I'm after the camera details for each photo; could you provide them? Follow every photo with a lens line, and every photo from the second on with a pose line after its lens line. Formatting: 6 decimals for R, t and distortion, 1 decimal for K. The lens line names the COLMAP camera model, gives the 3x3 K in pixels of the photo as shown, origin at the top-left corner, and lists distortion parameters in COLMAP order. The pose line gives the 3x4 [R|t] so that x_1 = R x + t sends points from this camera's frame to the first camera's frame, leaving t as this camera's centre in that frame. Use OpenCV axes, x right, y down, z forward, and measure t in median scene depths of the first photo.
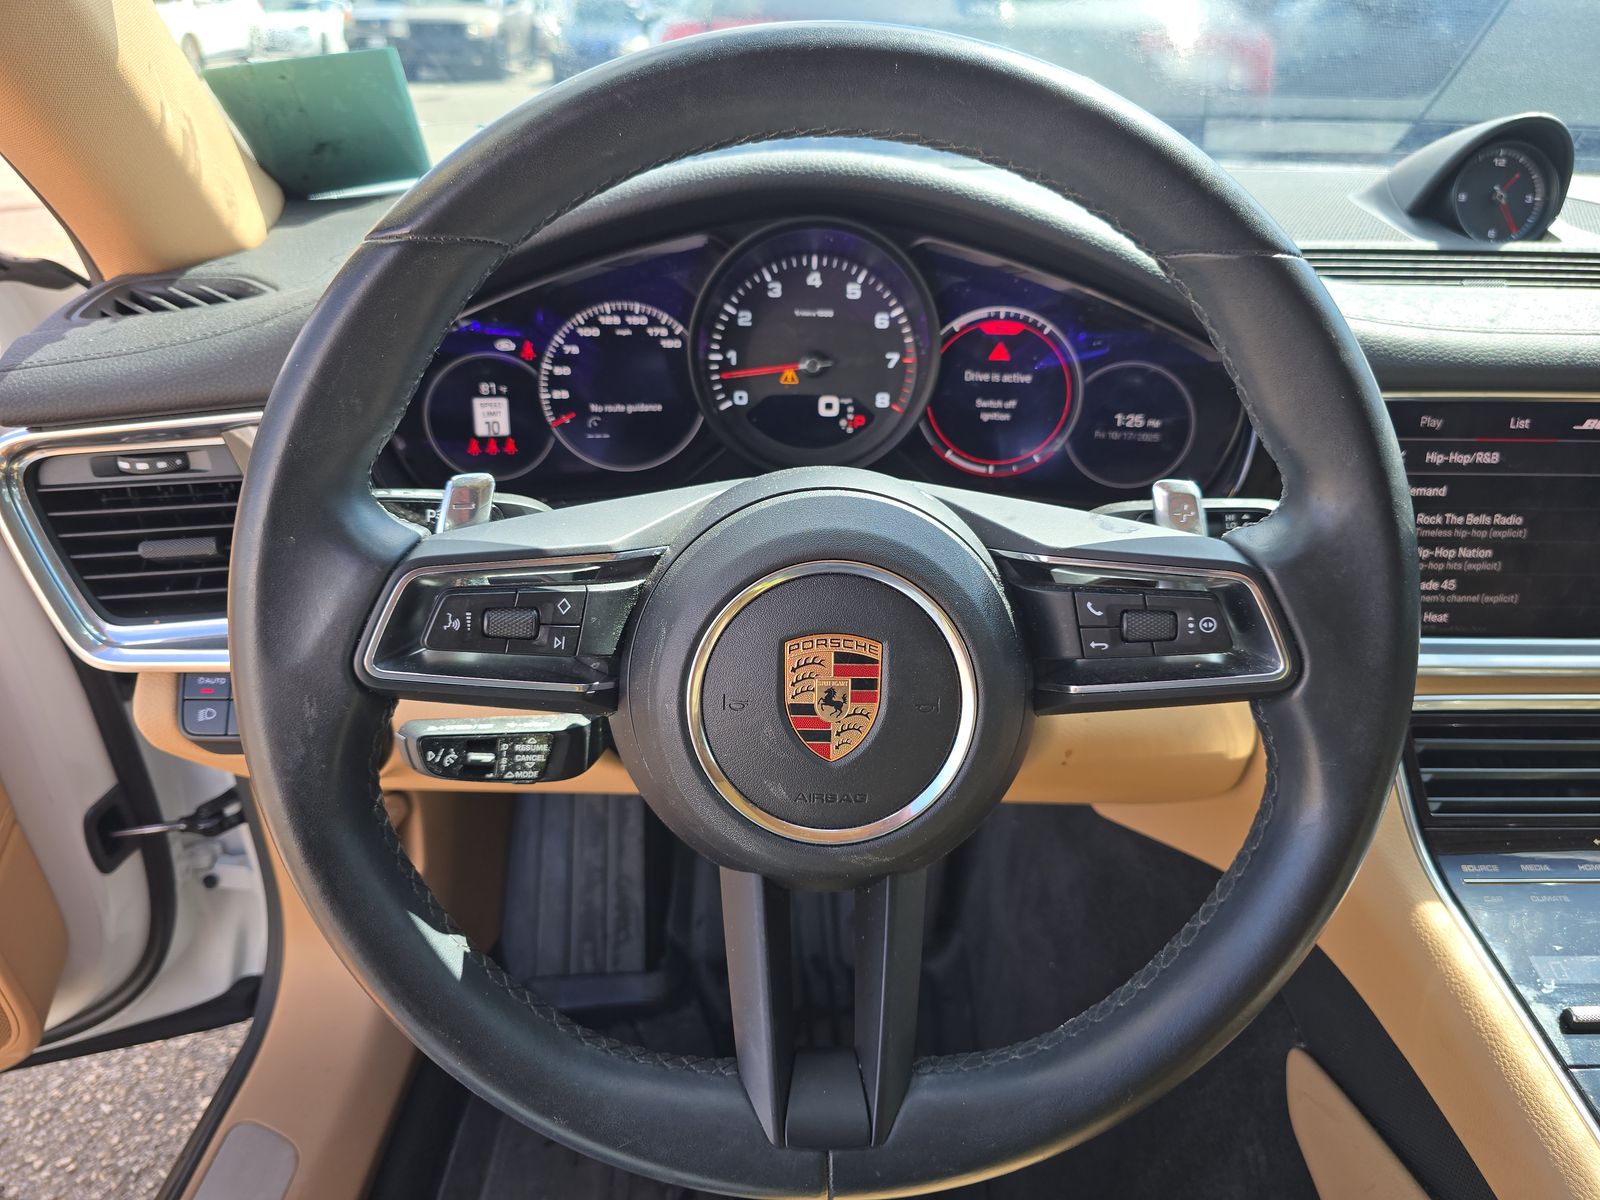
lens RADIAL K [[1067.1, 0, 796.4], [0, 1067.1, 596.0], [0, 0, 1]] dist [0.009052, -0.018585]
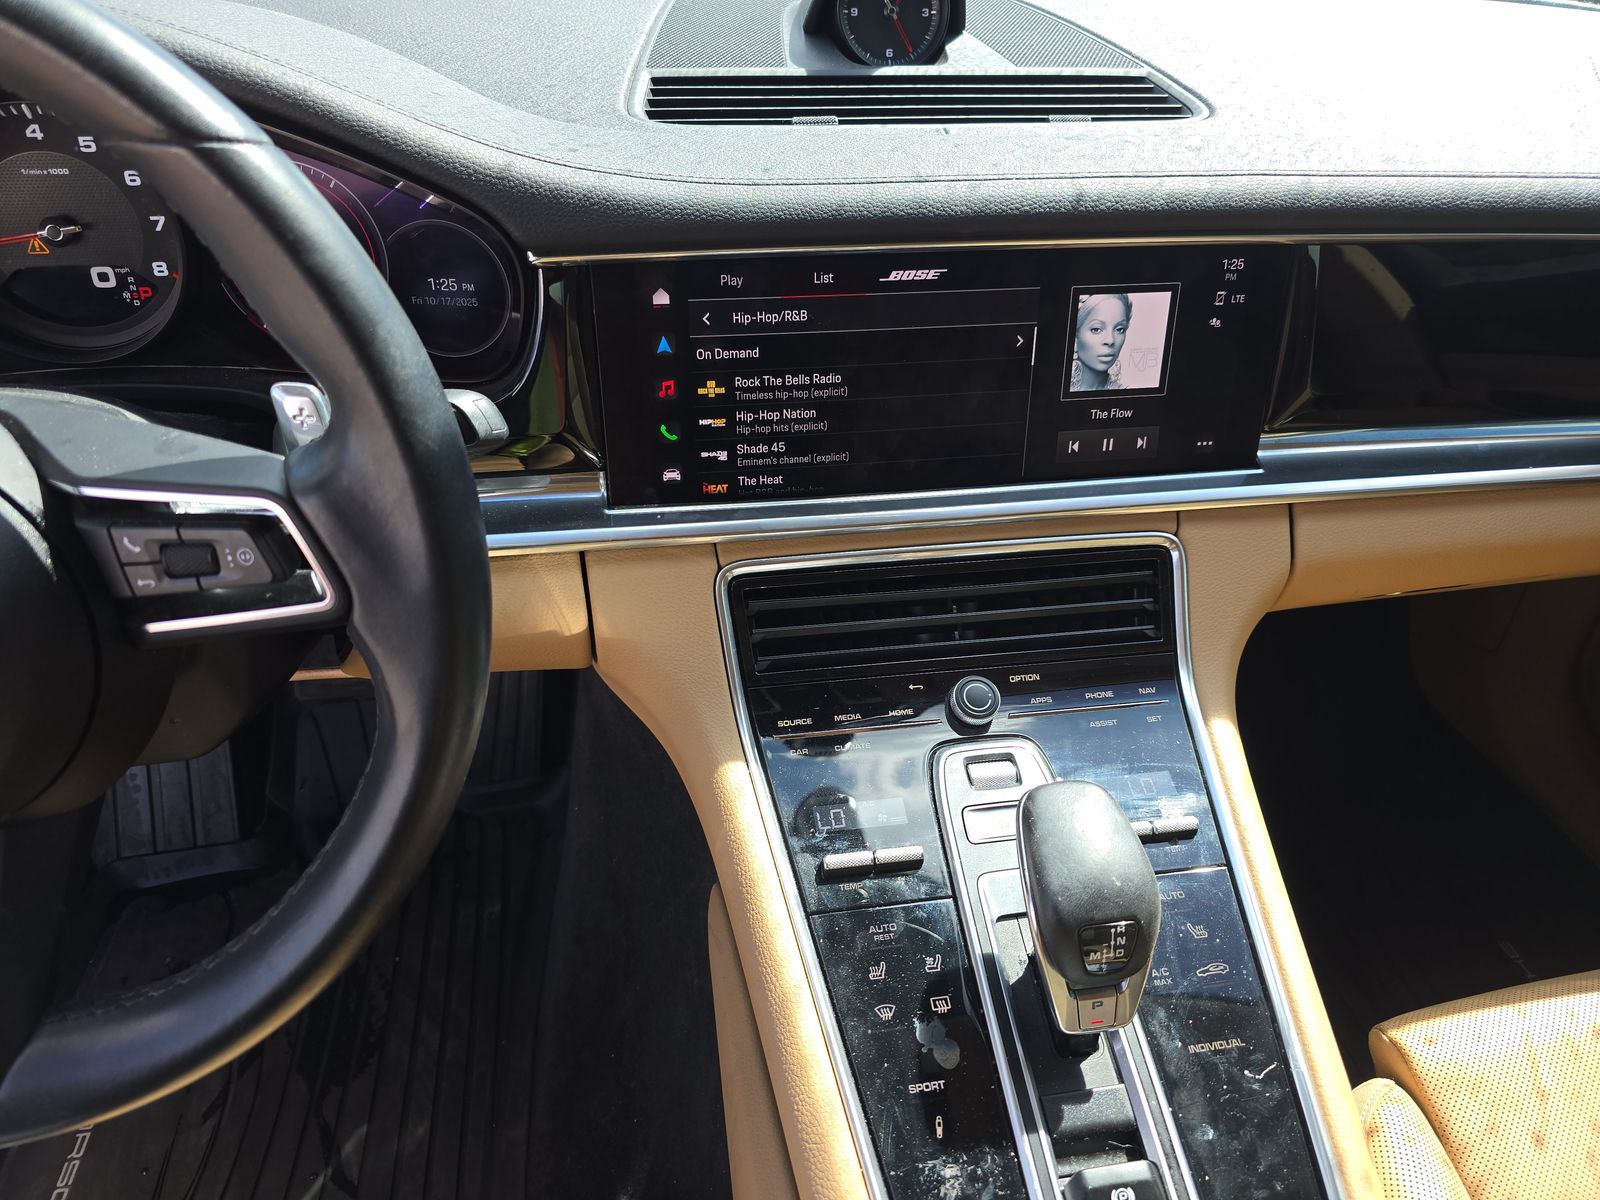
lens RADIAL K [[1067.1, 0, 795.2], [0, 1067.1, 597.4], [0, 0, 1]] dist [0.009052, -0.018585]
pose [[0.987824, -0.074921, 0.136348, 0.484618], [0.048201, 0.980667, 0.189653, -0.061171], [-0.147921, -0.180771, 0.972338, 0.008992]]
